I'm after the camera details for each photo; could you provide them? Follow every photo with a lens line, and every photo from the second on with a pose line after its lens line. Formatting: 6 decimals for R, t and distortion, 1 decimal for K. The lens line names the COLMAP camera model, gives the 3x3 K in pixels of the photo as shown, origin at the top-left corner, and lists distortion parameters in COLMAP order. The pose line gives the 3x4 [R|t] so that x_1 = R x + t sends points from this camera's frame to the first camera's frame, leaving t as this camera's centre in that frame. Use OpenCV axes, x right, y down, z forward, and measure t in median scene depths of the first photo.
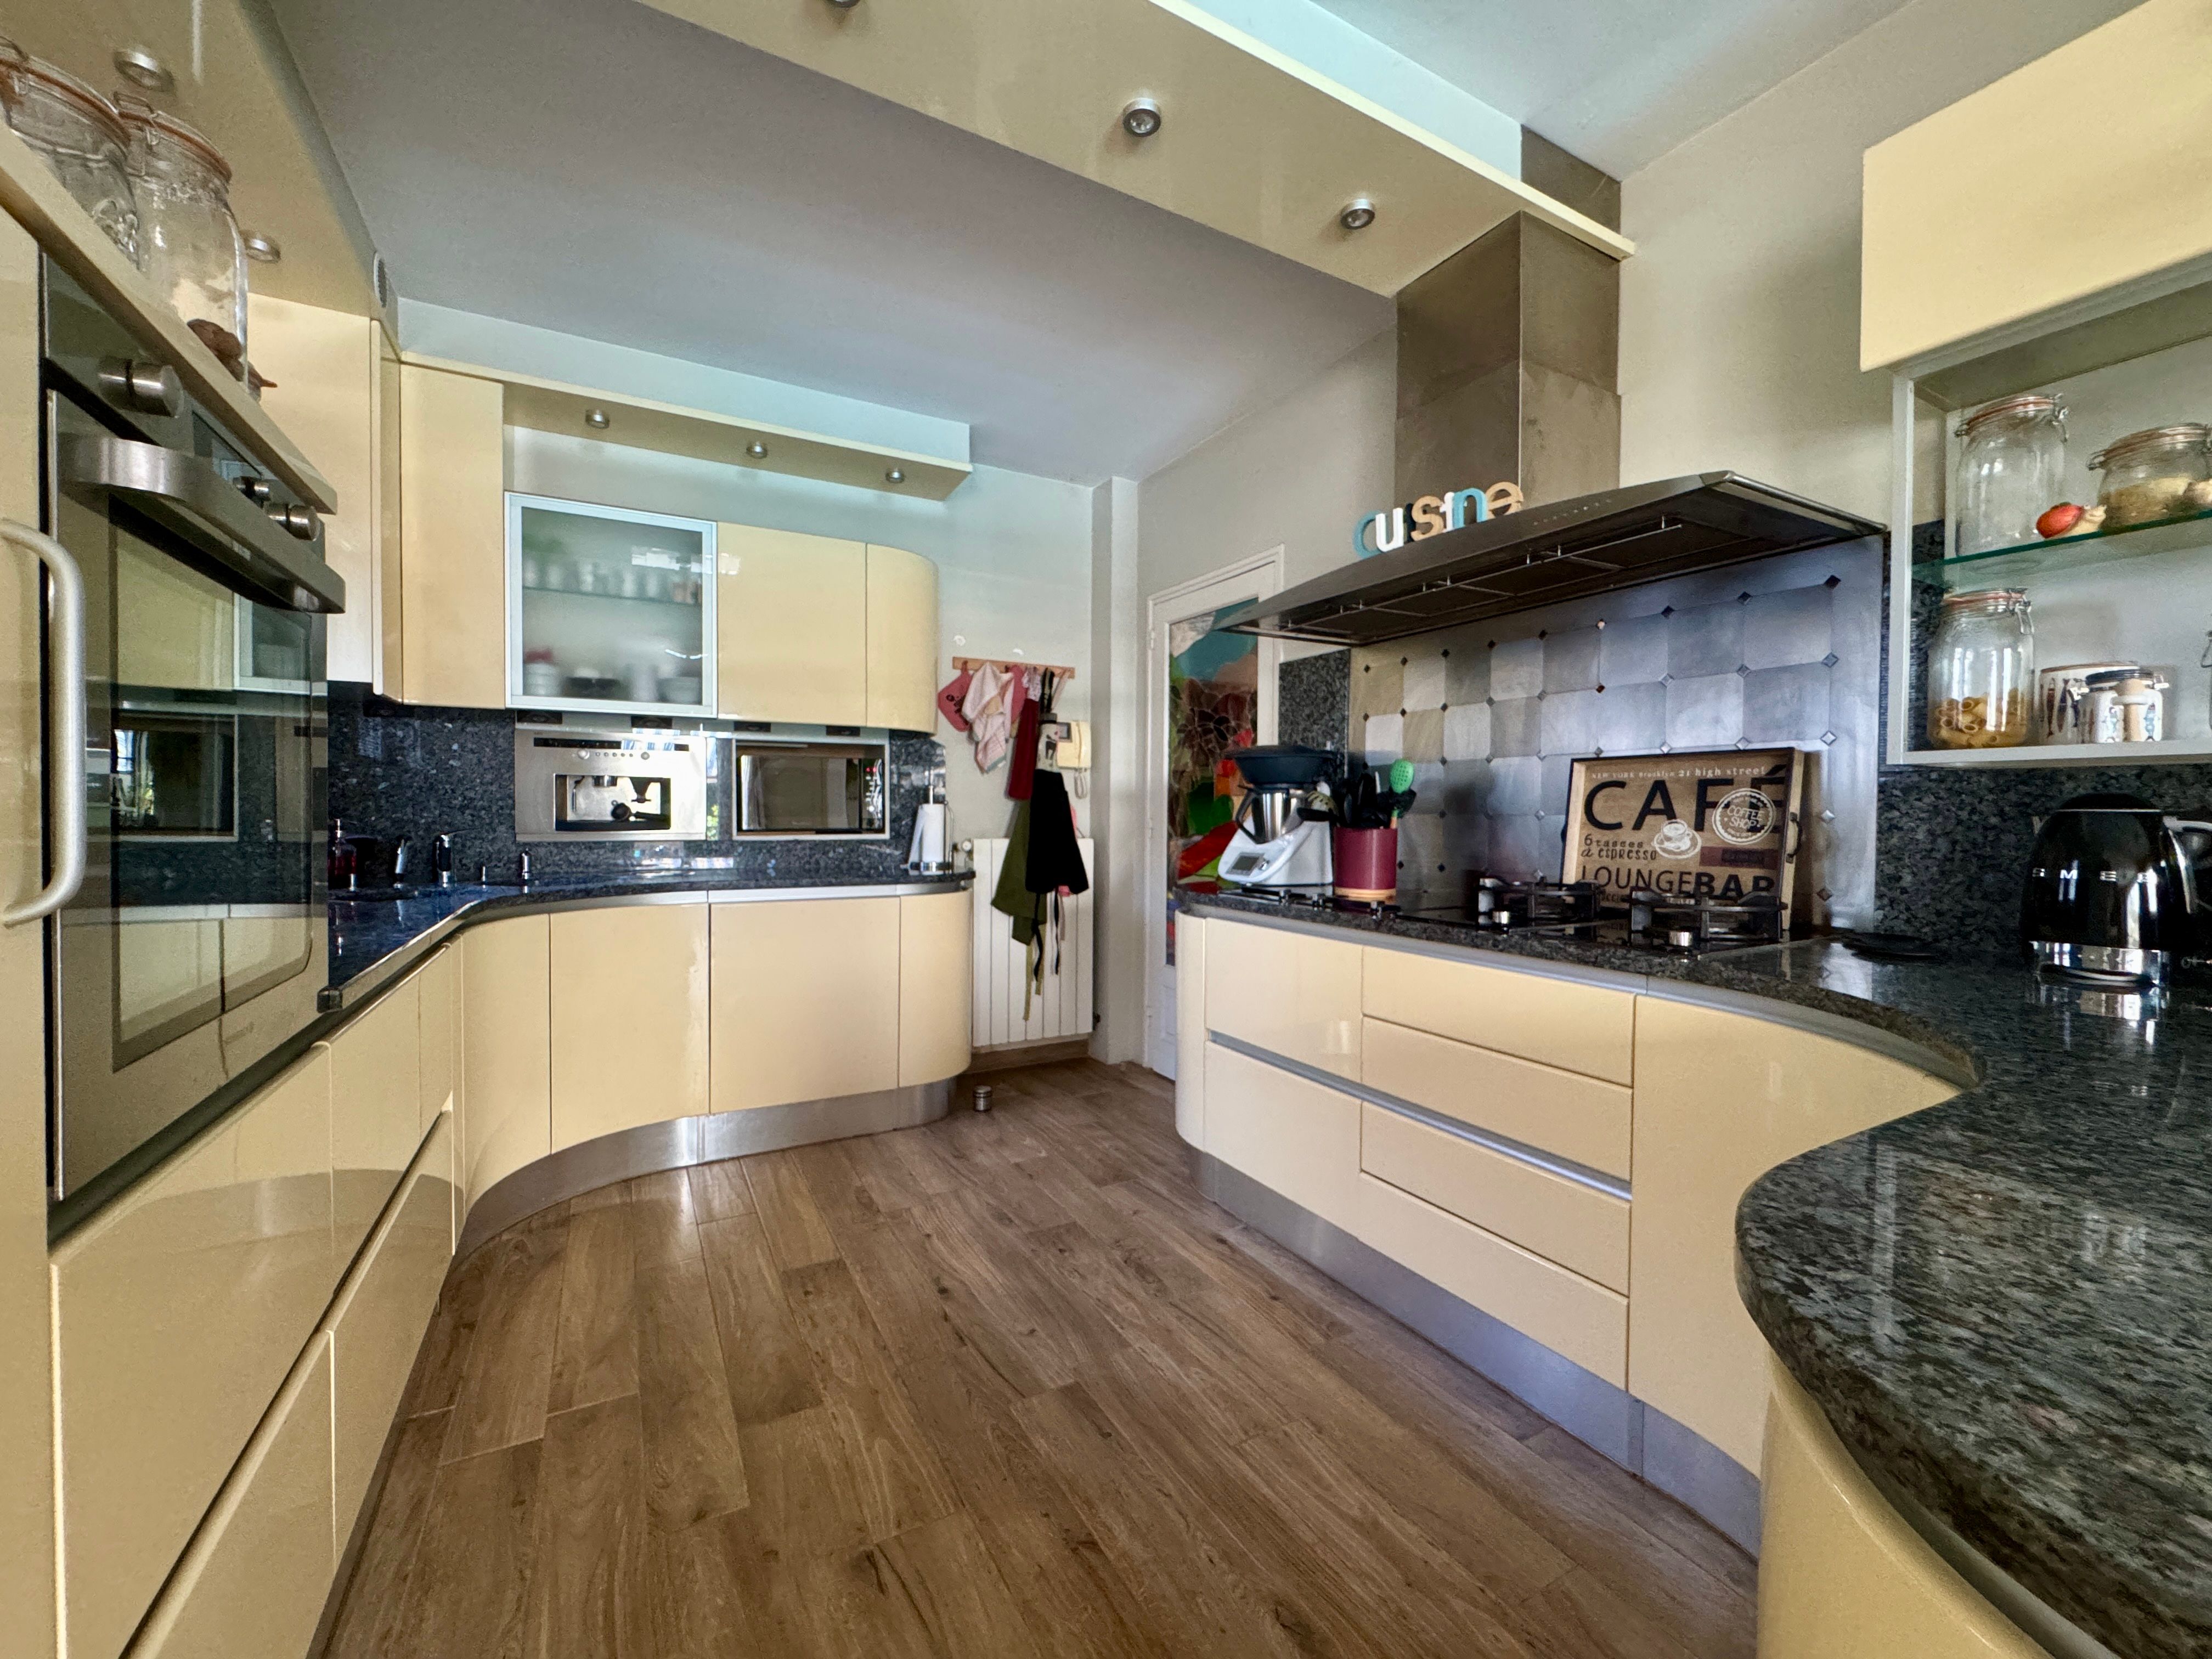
lens RADIAL K [[886.3, 0, 1104.5], [0, 886.3, 821.3], [0, 0, 1]] dist [-0.000312, -0.000046]
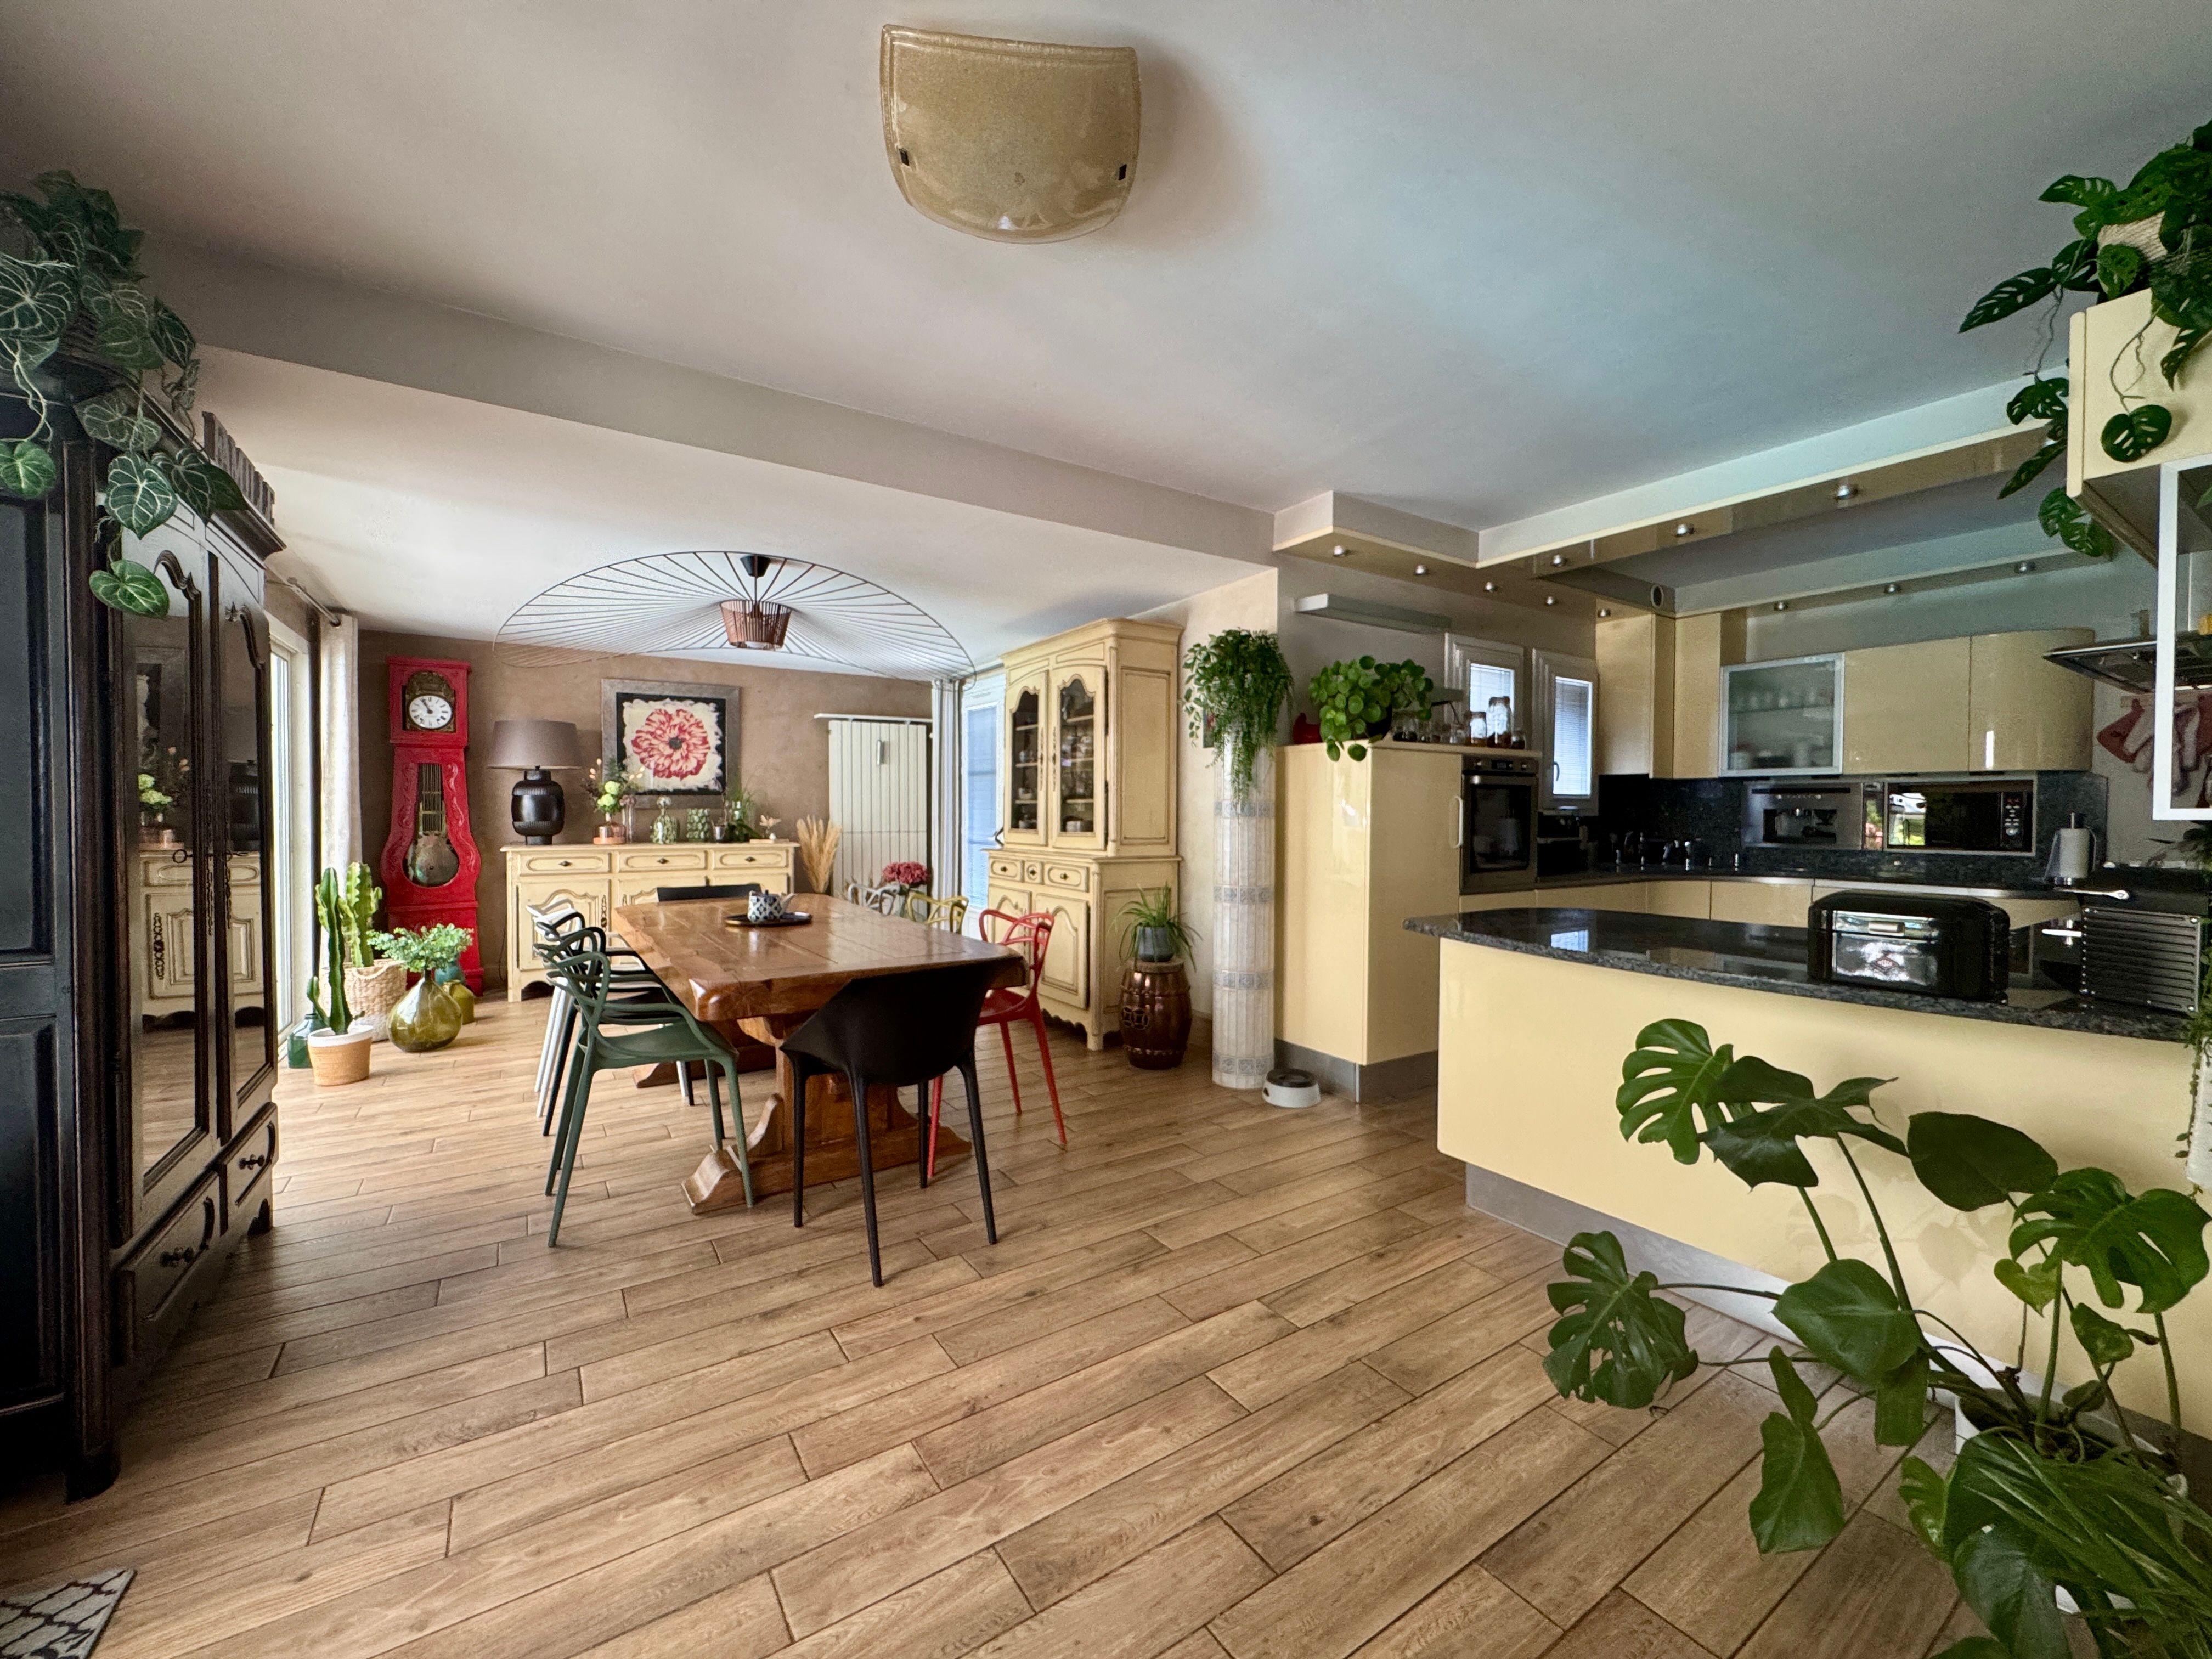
lens RADIAL K [[886.3, 0, 1107.6], [0, 886.3, 827.8], [0, 0, 1]] dist [-0.000312, -0.000046]
pose [[0.077141, 0.014499, -0.996915, 1.080951], [-0.017258, 0.999764, 0.013205, -0.016766], [0.996871, 0.016186, 0.077373, -0.461527]]
